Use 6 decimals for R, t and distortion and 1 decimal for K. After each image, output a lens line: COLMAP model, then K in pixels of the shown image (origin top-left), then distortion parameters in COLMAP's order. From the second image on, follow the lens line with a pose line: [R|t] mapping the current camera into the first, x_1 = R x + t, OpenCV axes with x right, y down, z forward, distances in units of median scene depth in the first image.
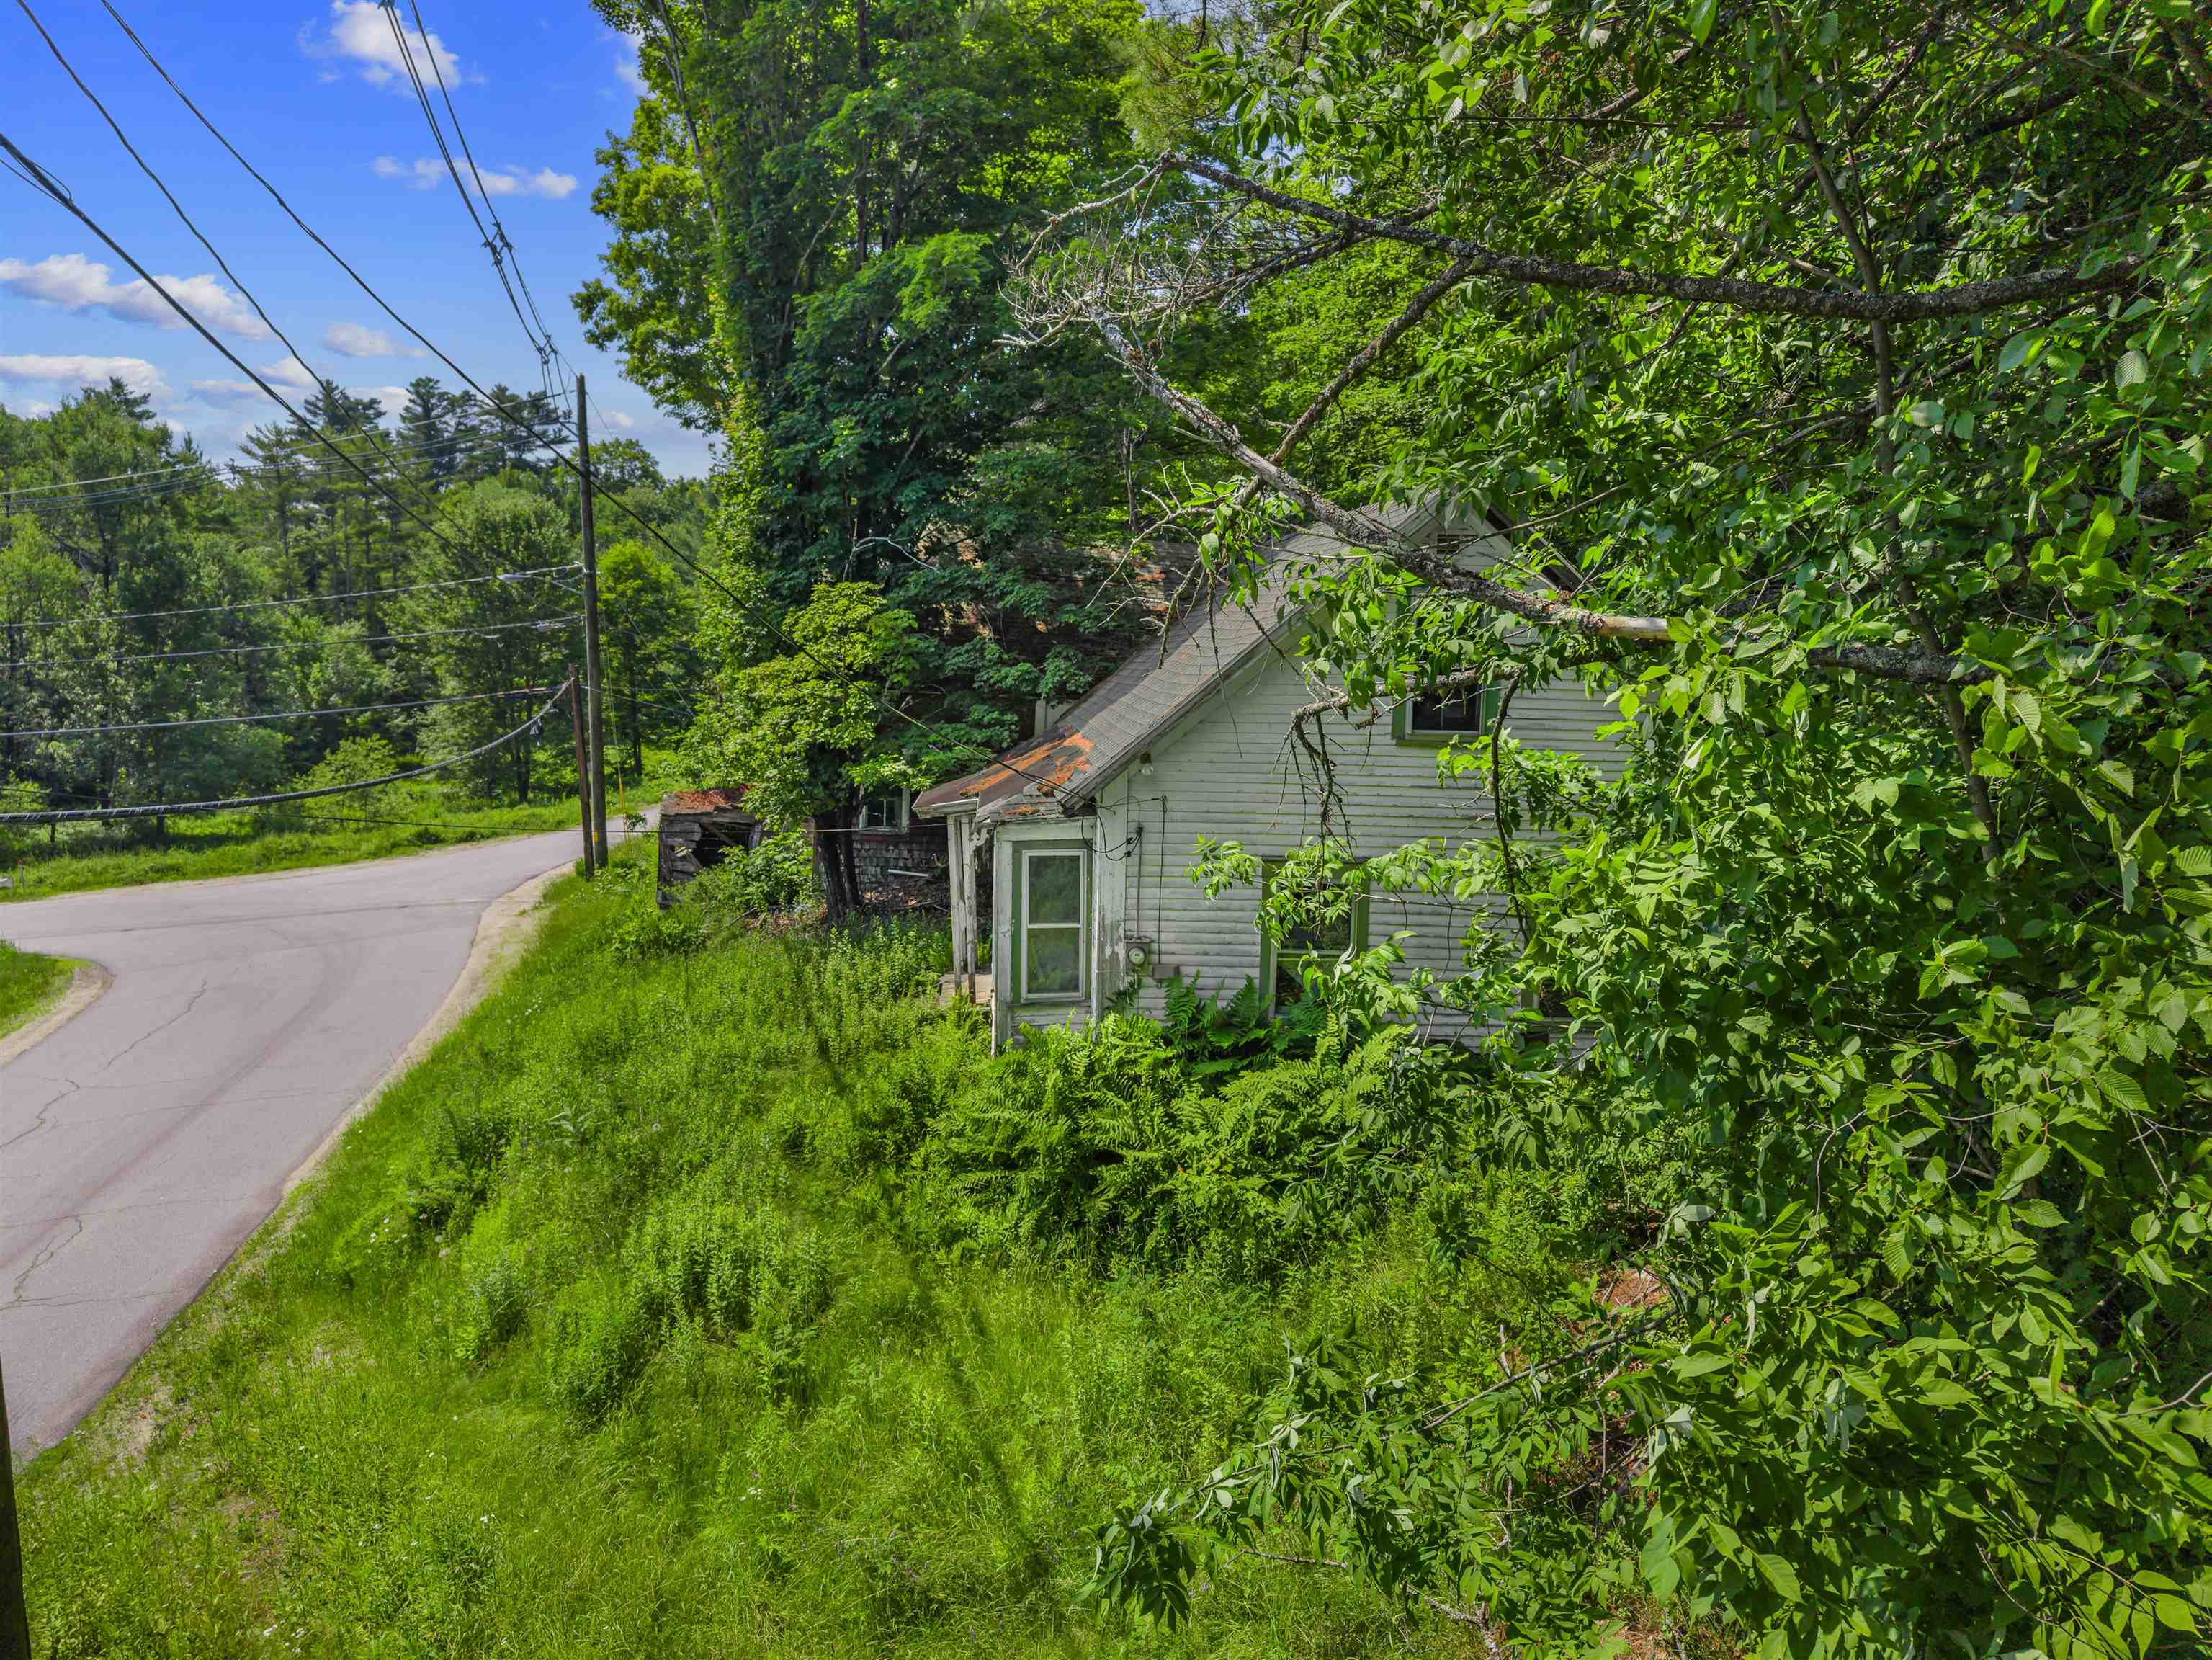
lens RADIAL K [[1516.2, 0, 1107.8], [0, 1516.2, 804.9], [0, 0, 1]] dist [0.017470, -0.003932]
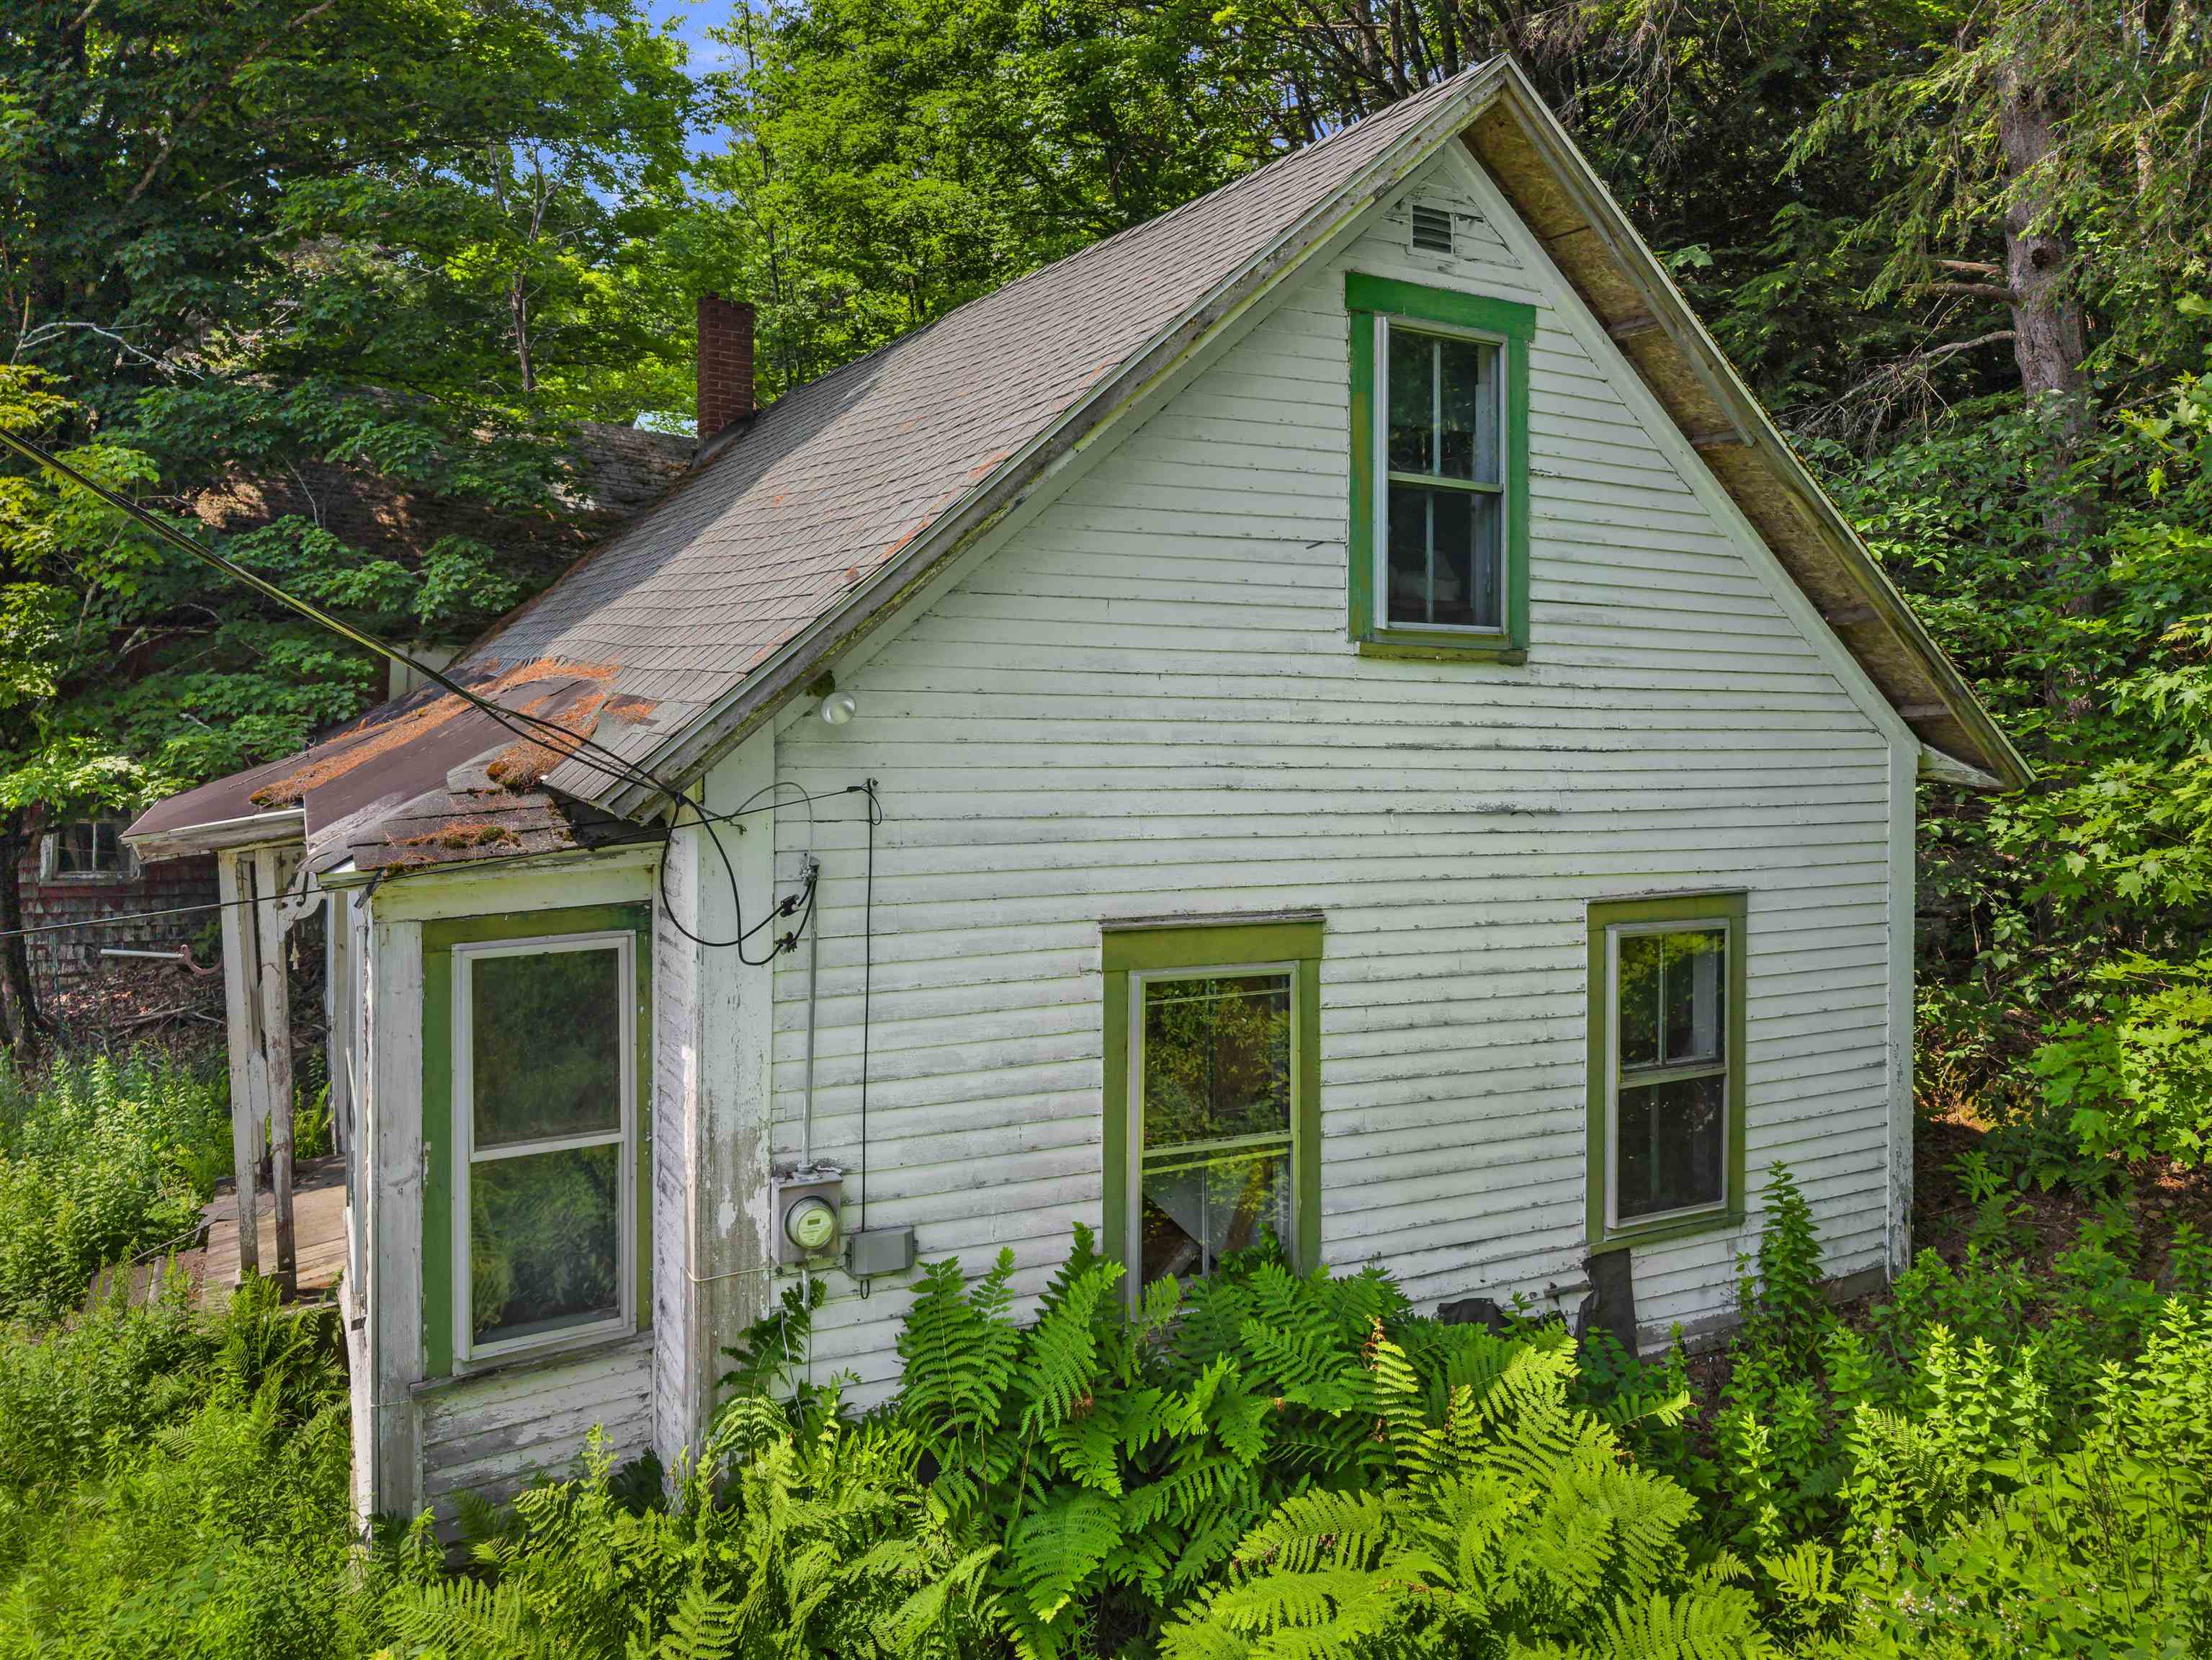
lens RADIAL K [[1509.2, 0, 1112.3], [0, 1509.2, 689.3], [0, 0, 1]] dist [-0.032306, 0.000903]
pose [[0.908894, -0.003462, 0.417012, -0.061908], [0.036315, 0.996824, -0.070874, 0.000360], [-0.415442, 0.079561, 0.906133, 0.606258]]
